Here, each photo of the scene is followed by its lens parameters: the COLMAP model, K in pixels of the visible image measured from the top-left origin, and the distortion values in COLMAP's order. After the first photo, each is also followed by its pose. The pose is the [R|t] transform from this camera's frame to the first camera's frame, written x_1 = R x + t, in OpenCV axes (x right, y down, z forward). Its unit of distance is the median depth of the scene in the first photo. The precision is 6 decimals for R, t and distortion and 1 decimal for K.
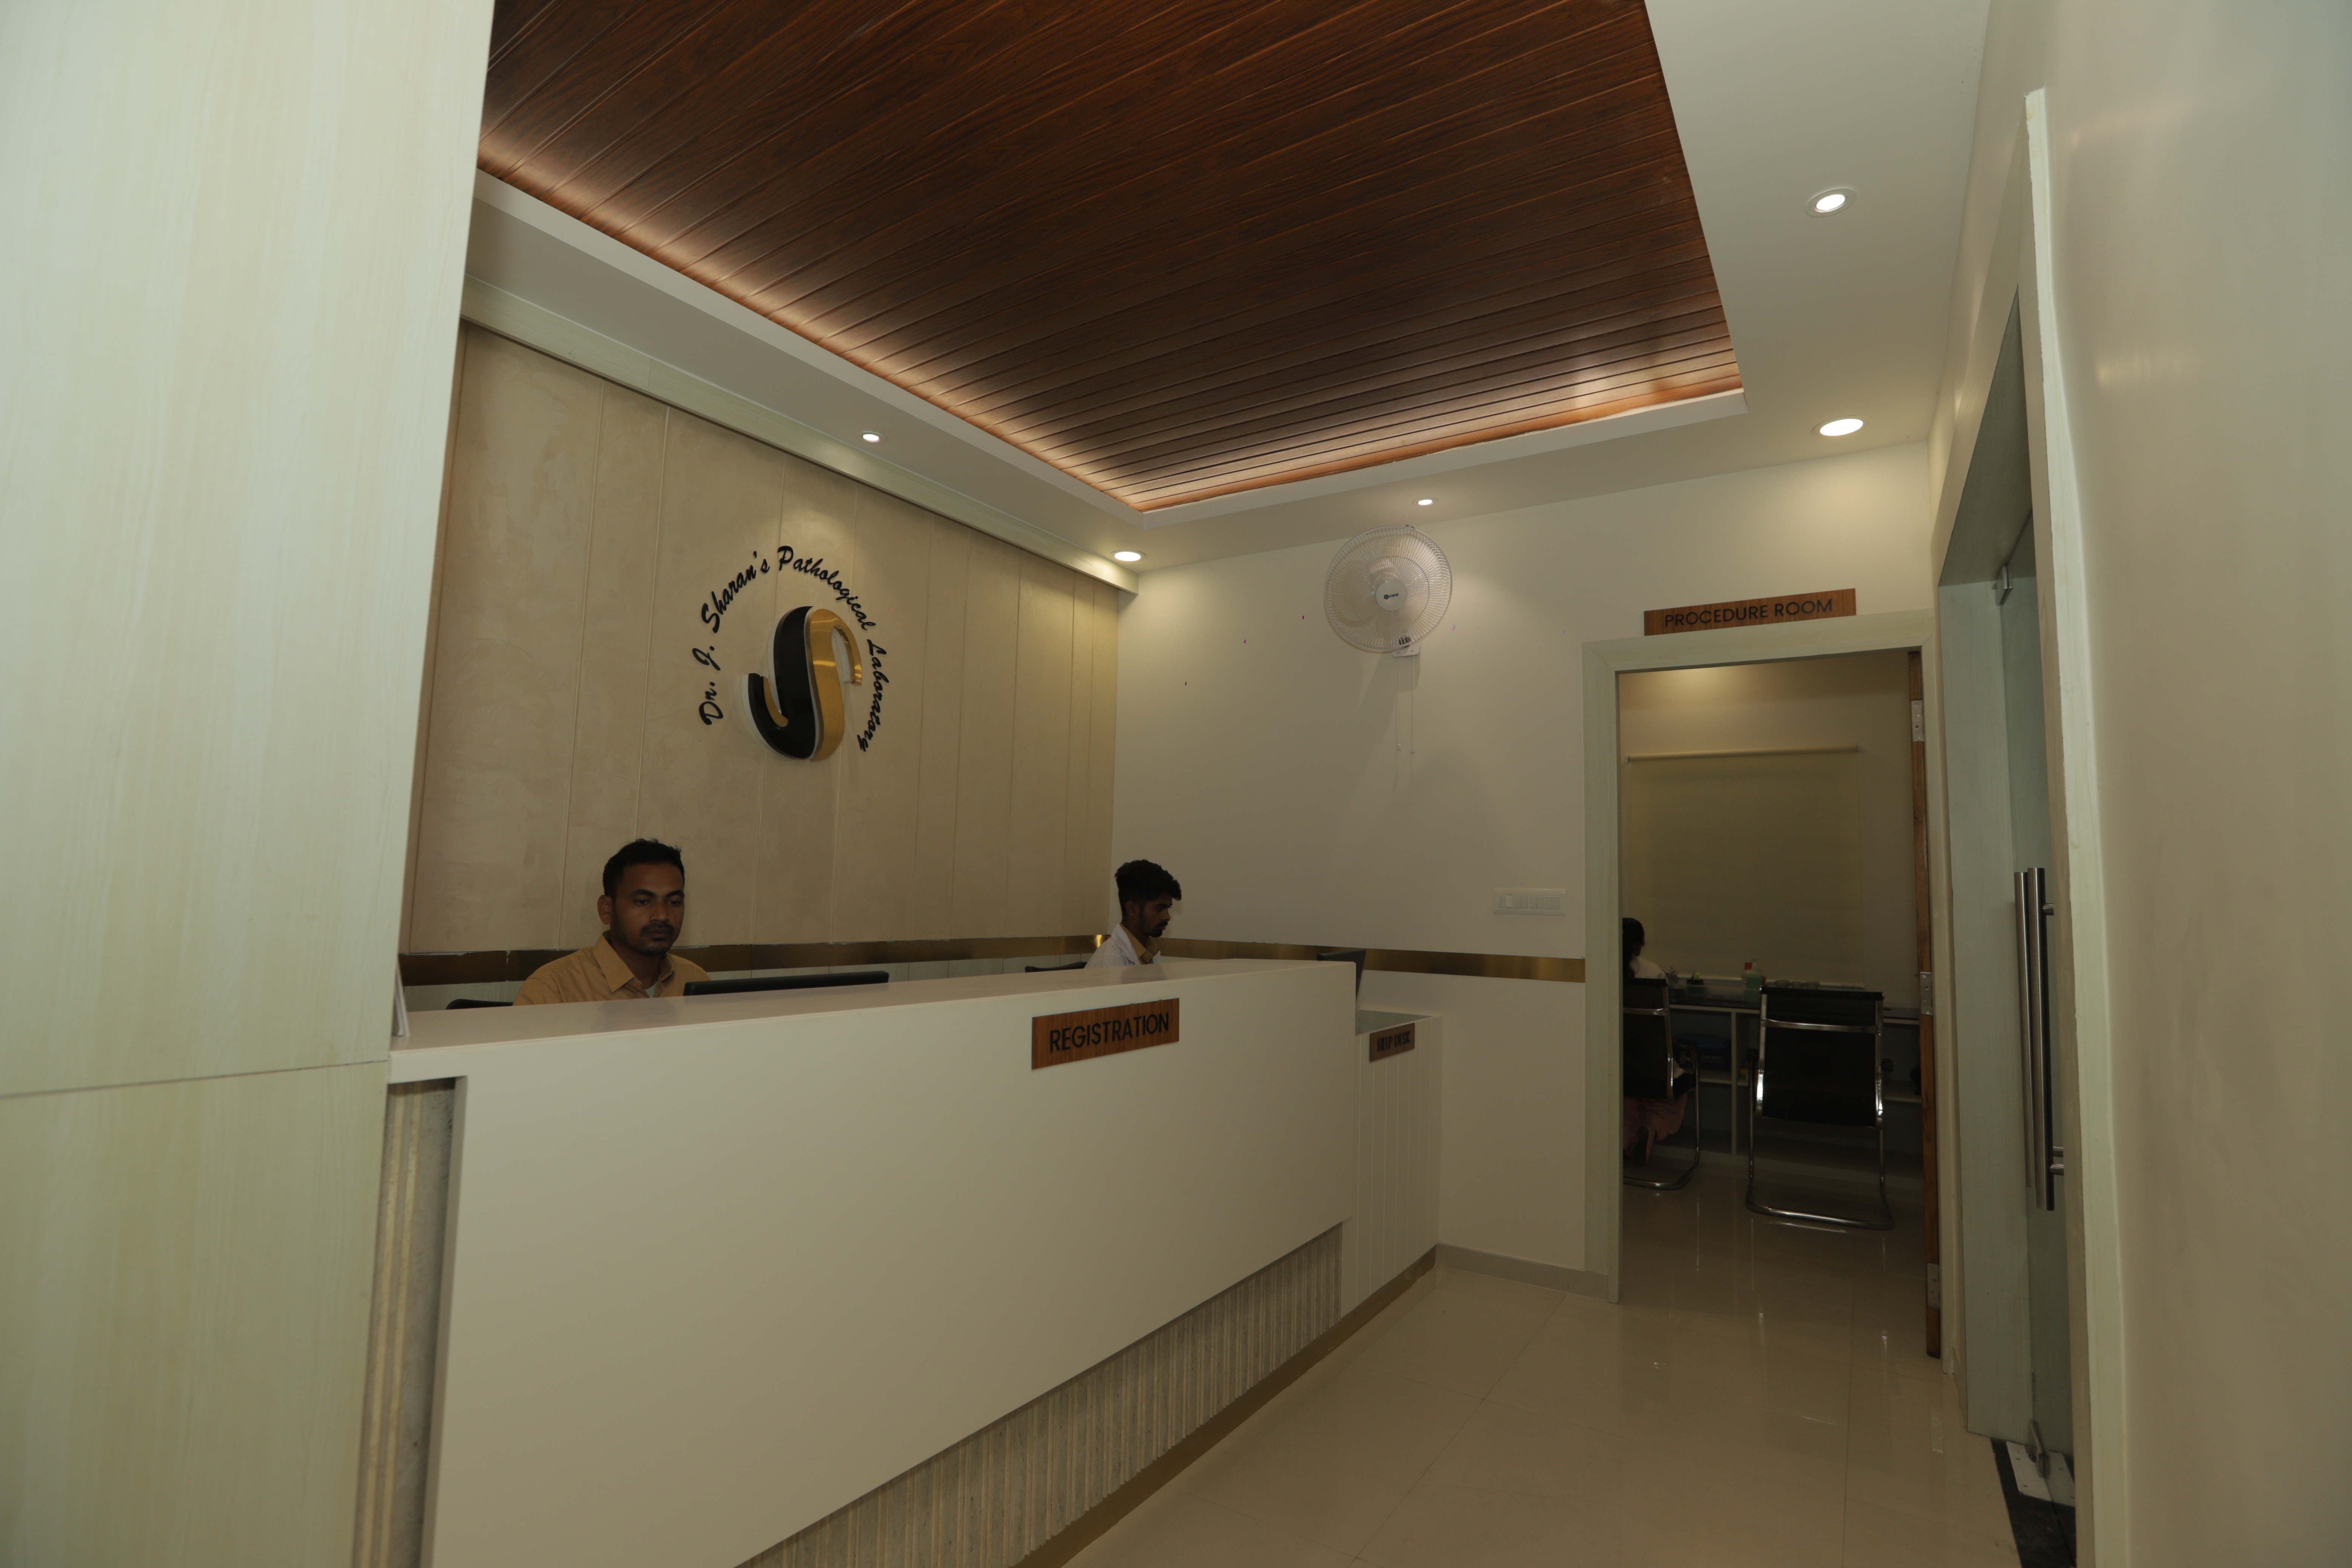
lens RADIAL K [[1084.5, 0, 1176.0], [0, 1084.5, 784.0], [0, 0, 1]] dist [-0.023680, 0.000223]
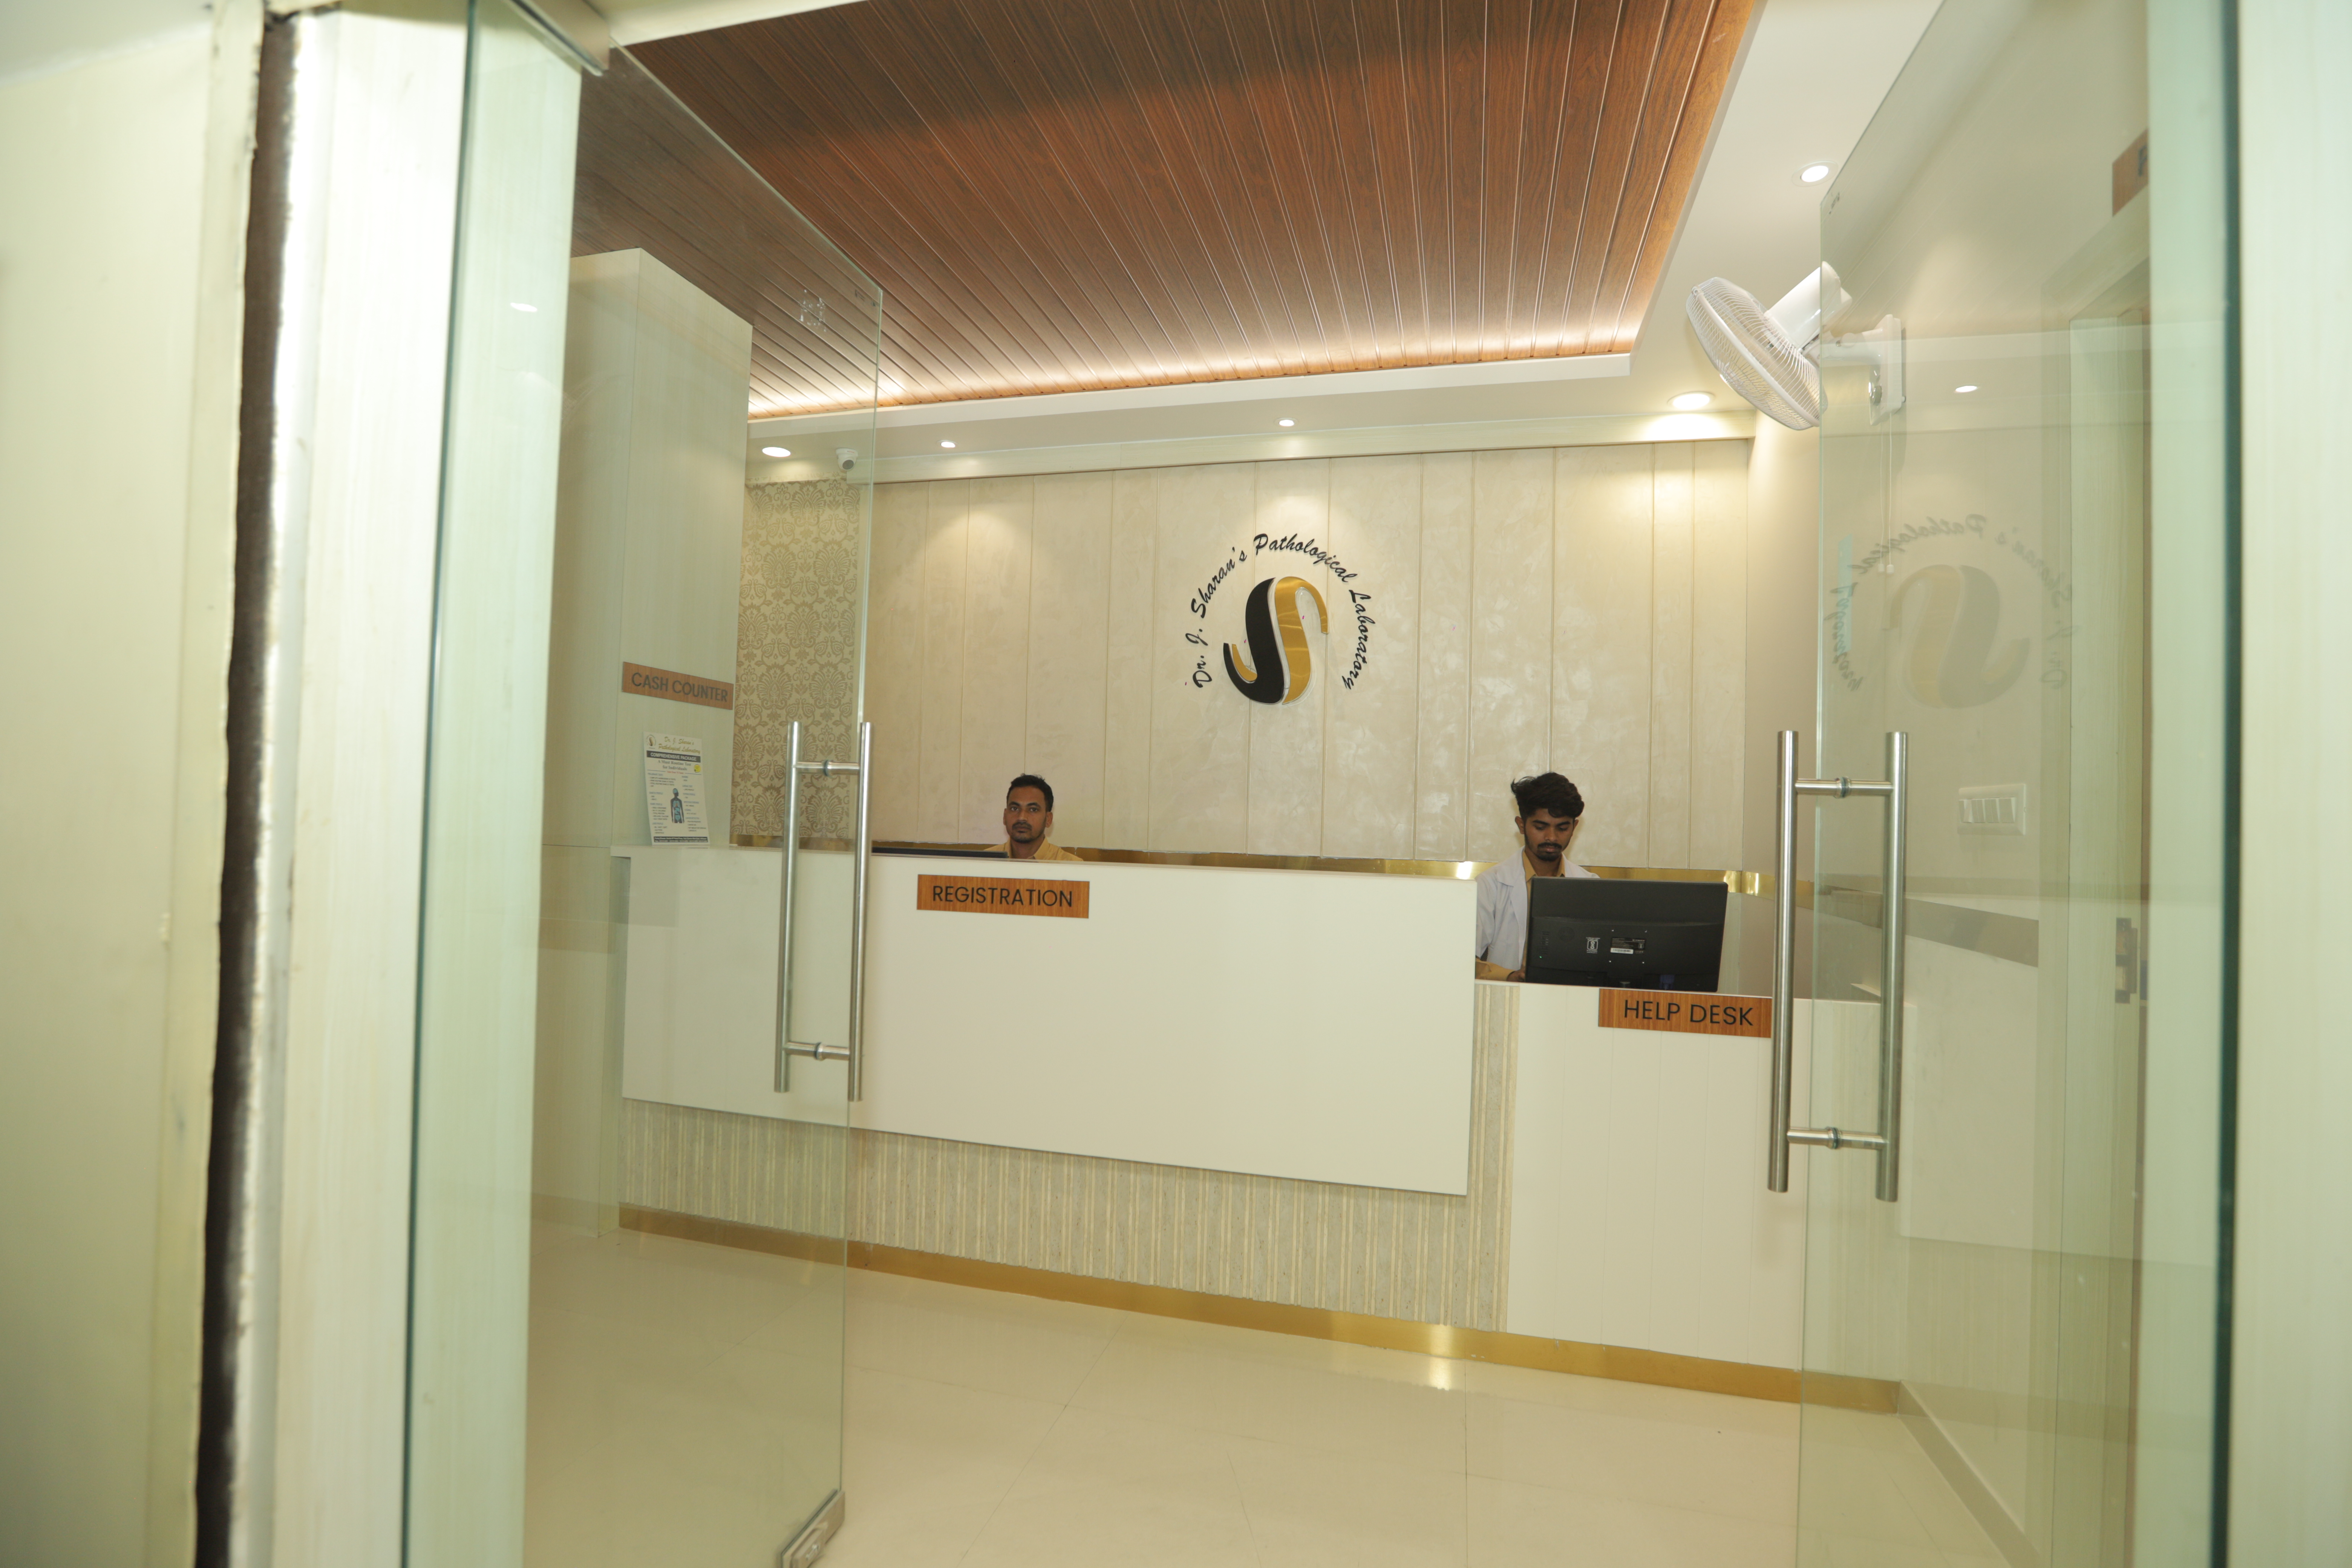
lens RADIAL K [[1084.5, 0, 1176.0], [0, 1084.5, 784.0], [0, 0, 1]] dist [-0.023680, 0.000223]
pose [[0.318054, -0.043879, -0.947057, 0.790506], [0.069510, 0.997319, -0.022864, 0.089066], [0.945521, -0.058558, 0.320251, 0.507249]]
